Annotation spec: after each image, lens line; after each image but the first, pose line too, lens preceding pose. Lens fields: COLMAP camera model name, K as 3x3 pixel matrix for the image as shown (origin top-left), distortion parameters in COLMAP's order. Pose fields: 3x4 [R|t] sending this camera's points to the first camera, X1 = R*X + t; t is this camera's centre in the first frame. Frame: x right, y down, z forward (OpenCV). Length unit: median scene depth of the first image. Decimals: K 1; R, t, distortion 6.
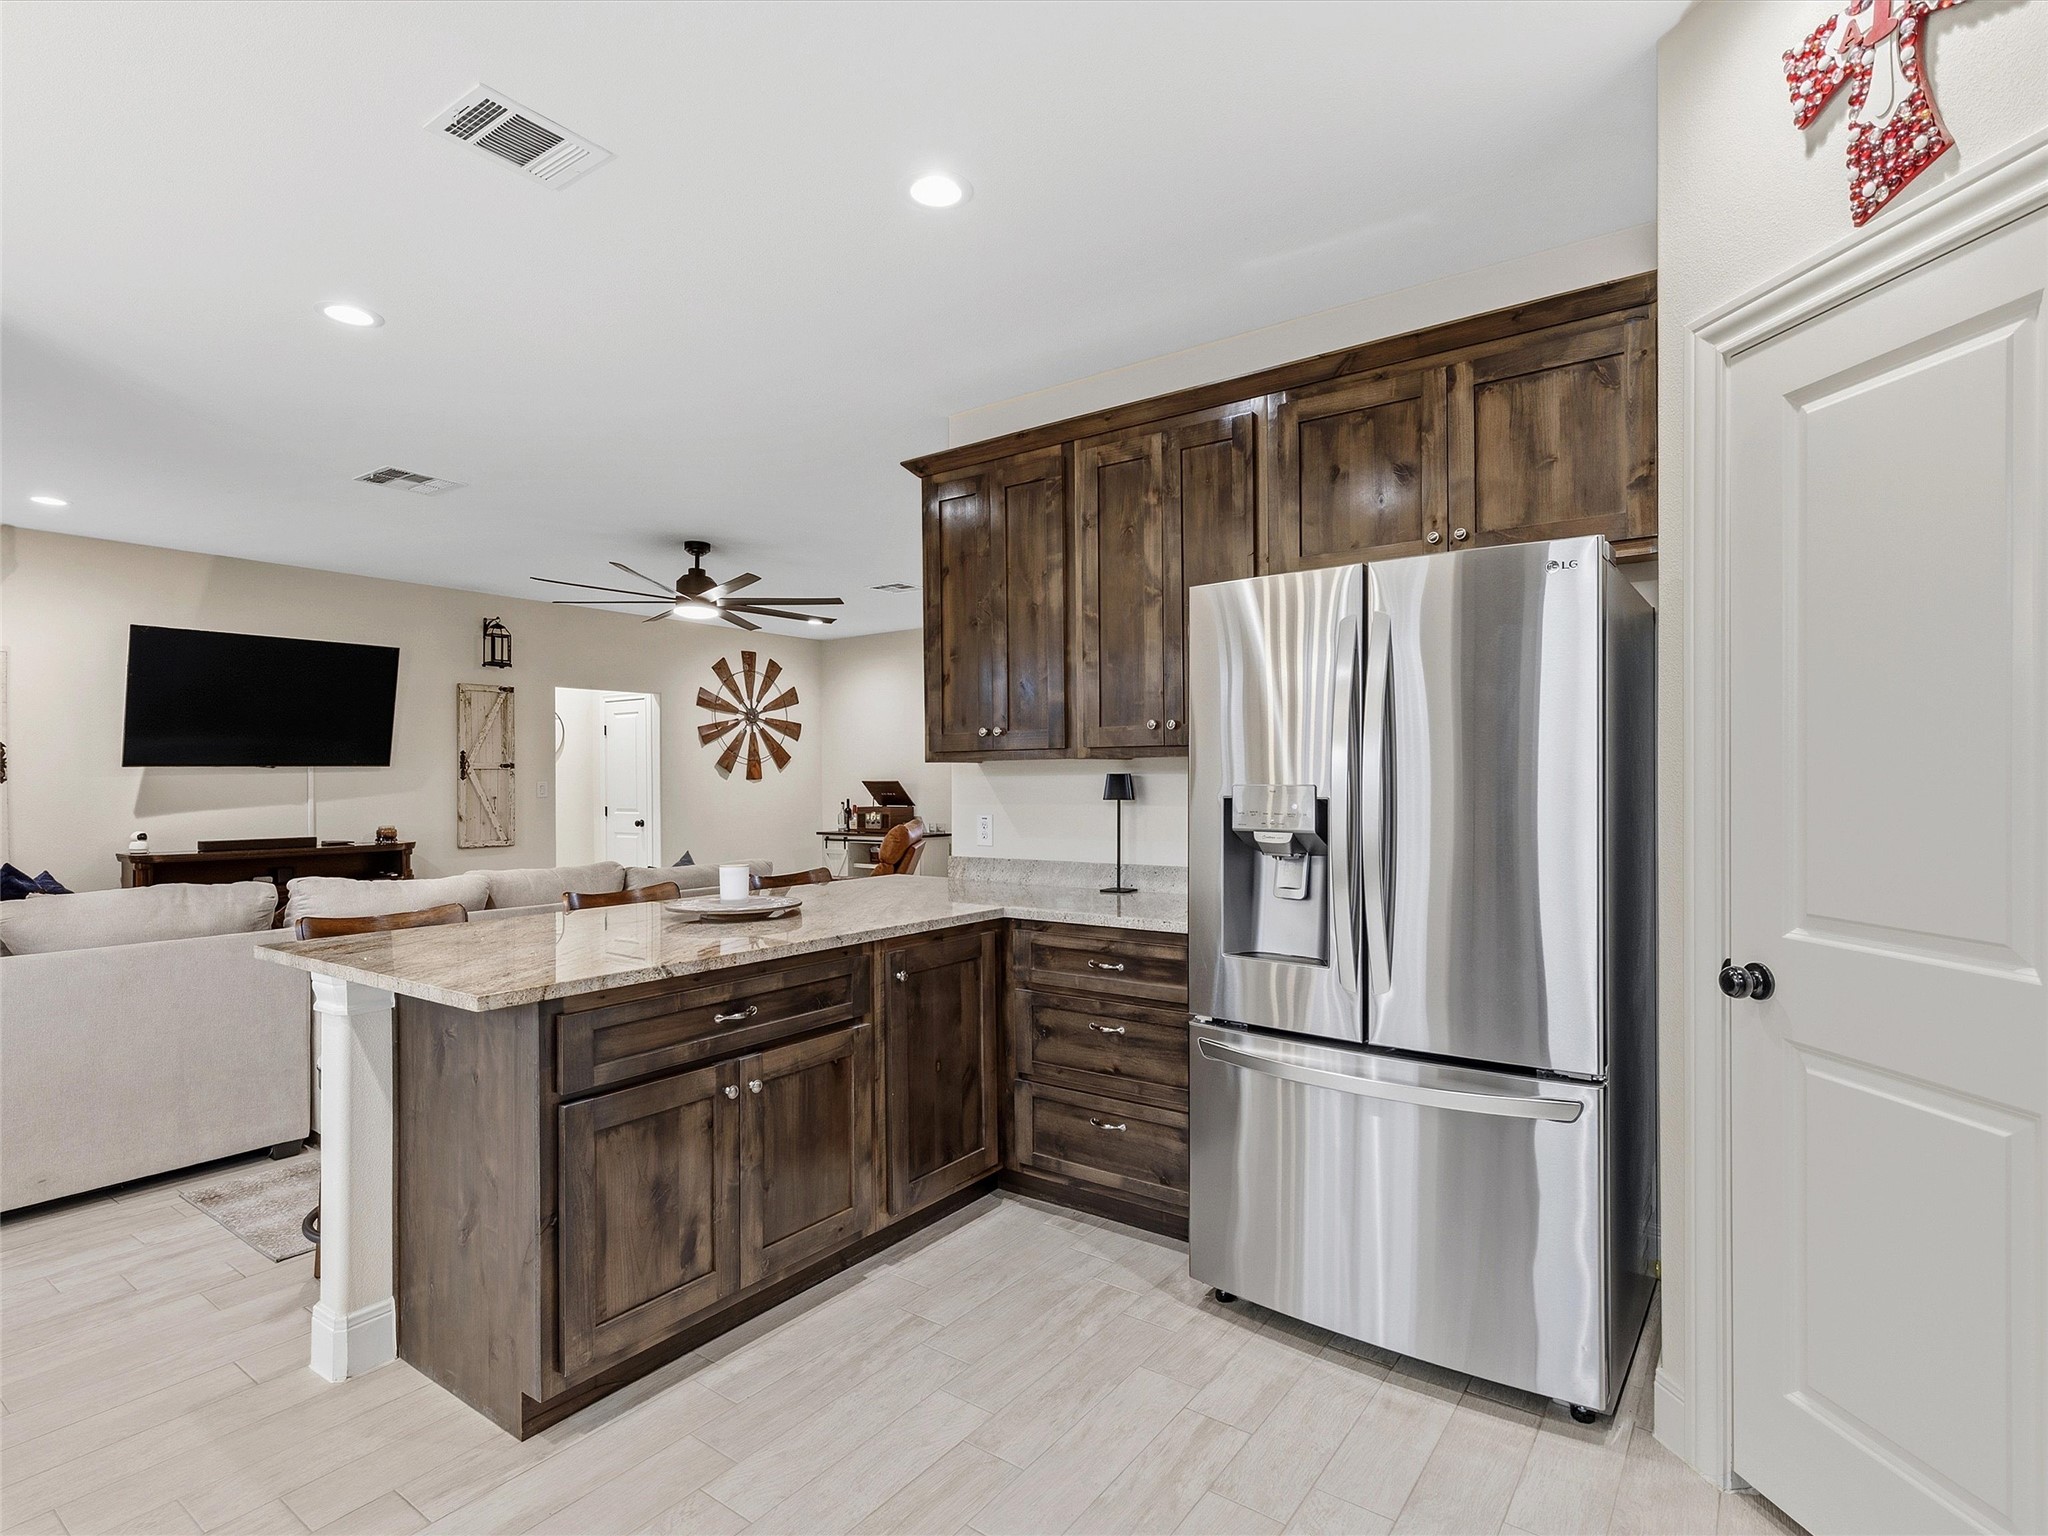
lens RADIAL K [[1040.2, 0, 1059.1], [0, 1040.2, 774.3], [0, 0, 1]] dist [-0.001983, -0.002214]
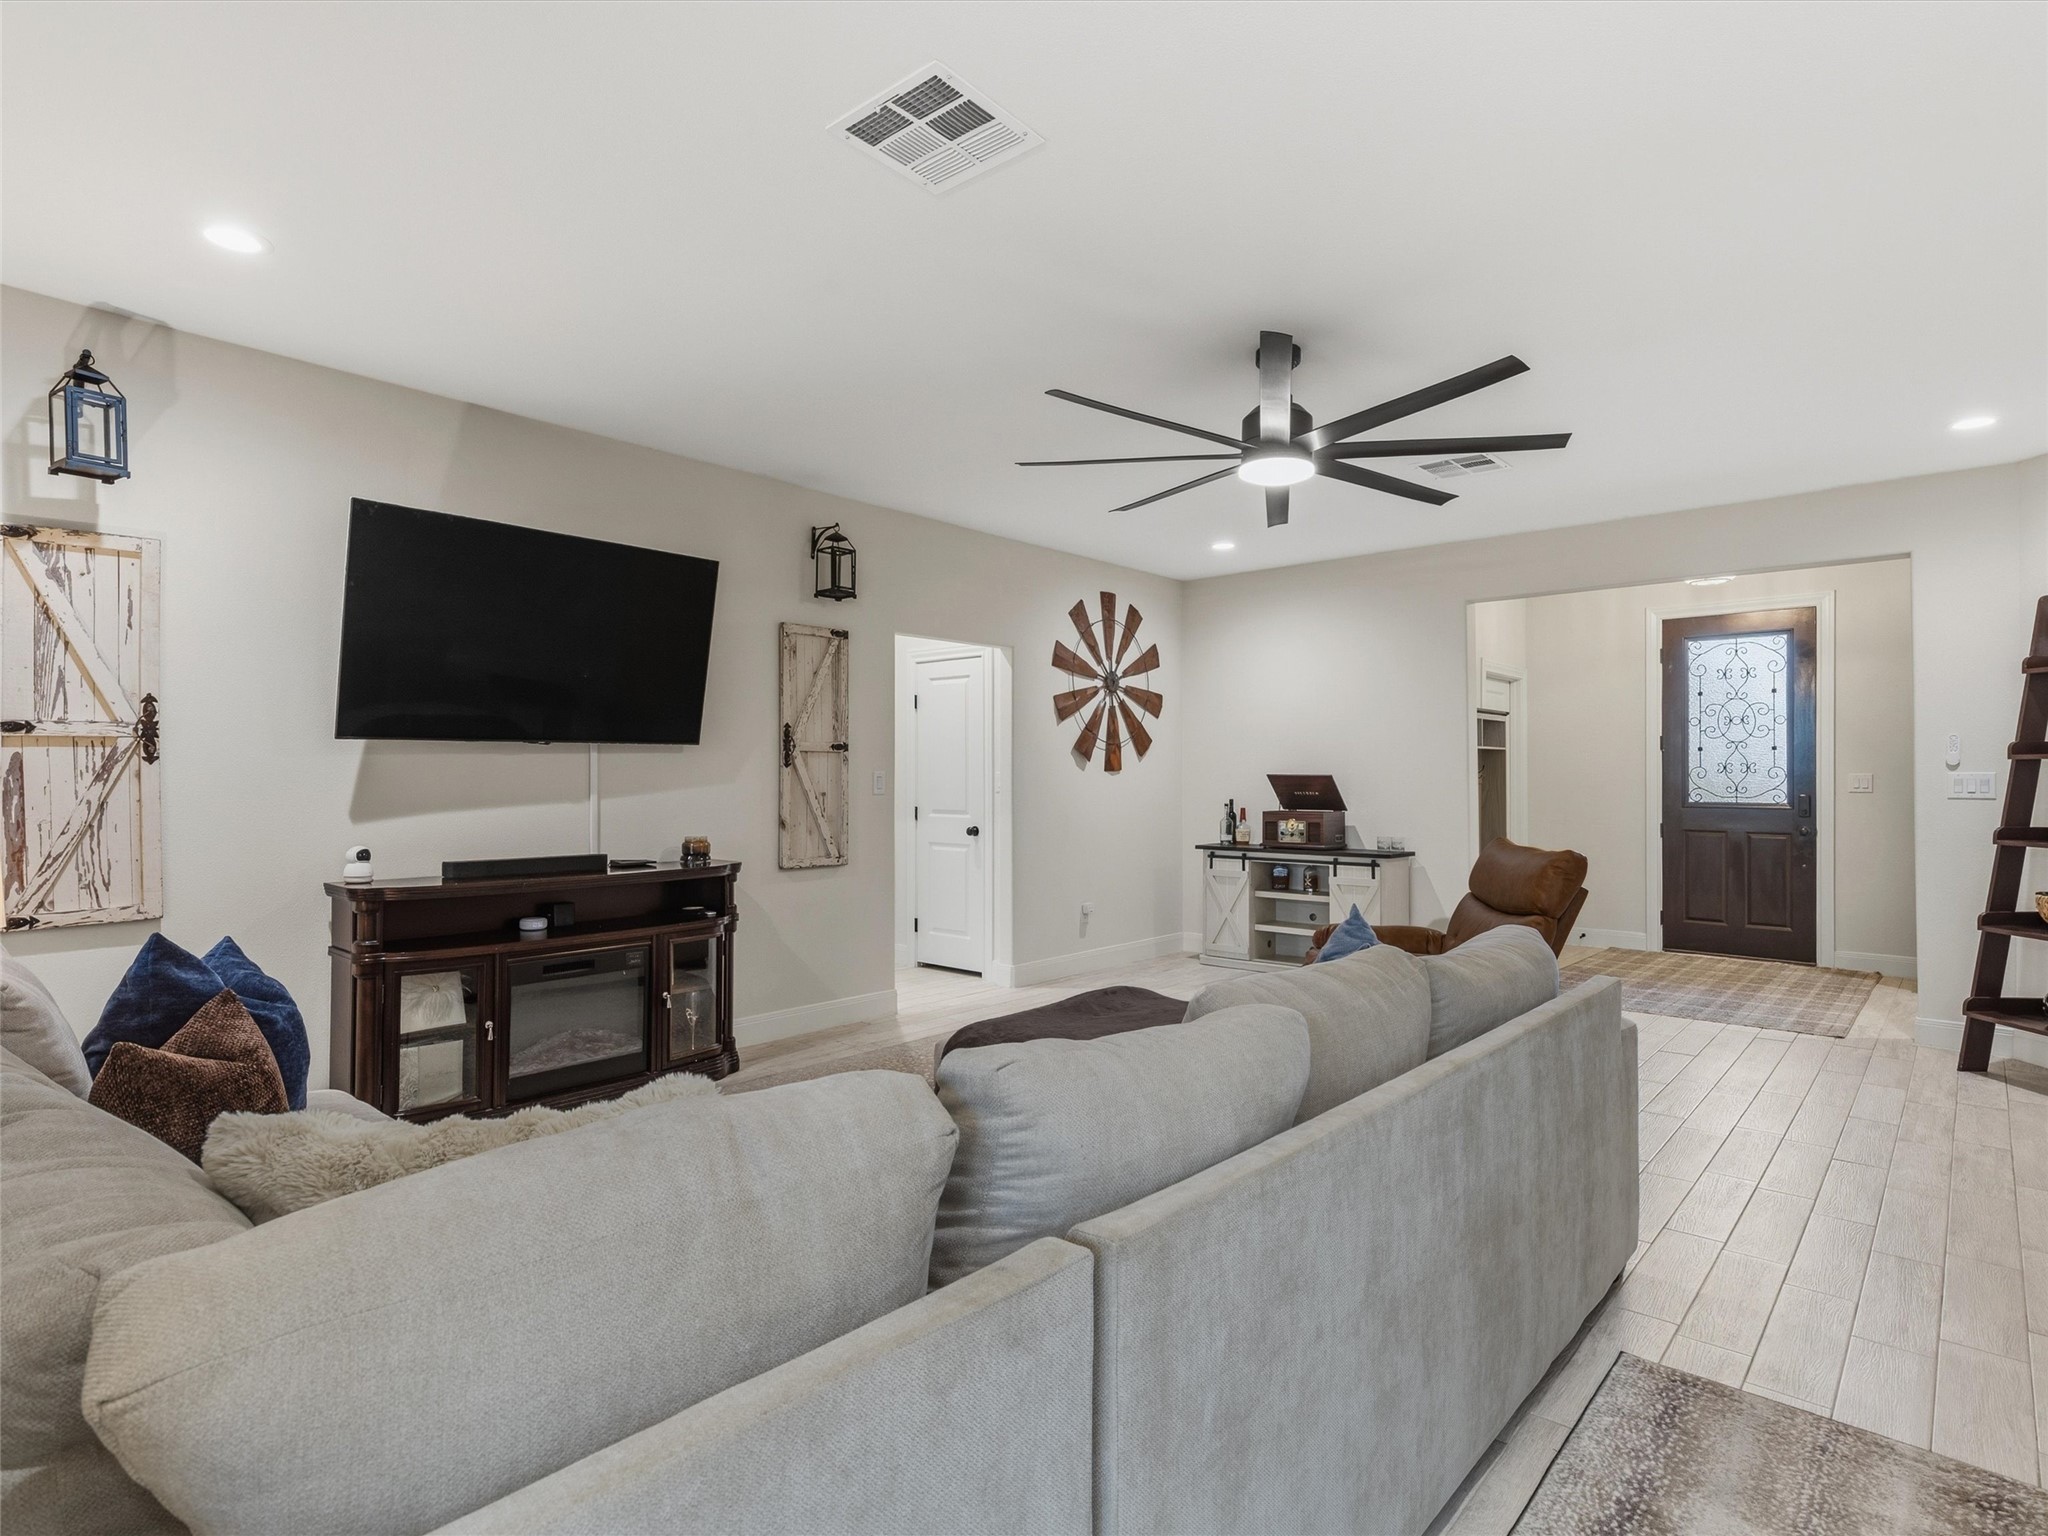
lens RADIAL K [[1040.2, 0, 1022.6], [0, 1040.2, 771.2], [0, 0, 1]] dist [-0.001983, -0.002214]
pose [[0.994475, 0.008564, -0.104626, -0.293249], [-0.008402, 0.999963, 0.001991, 0.004473], [0.104639, -0.001101, 0.994510, 0.292326]]
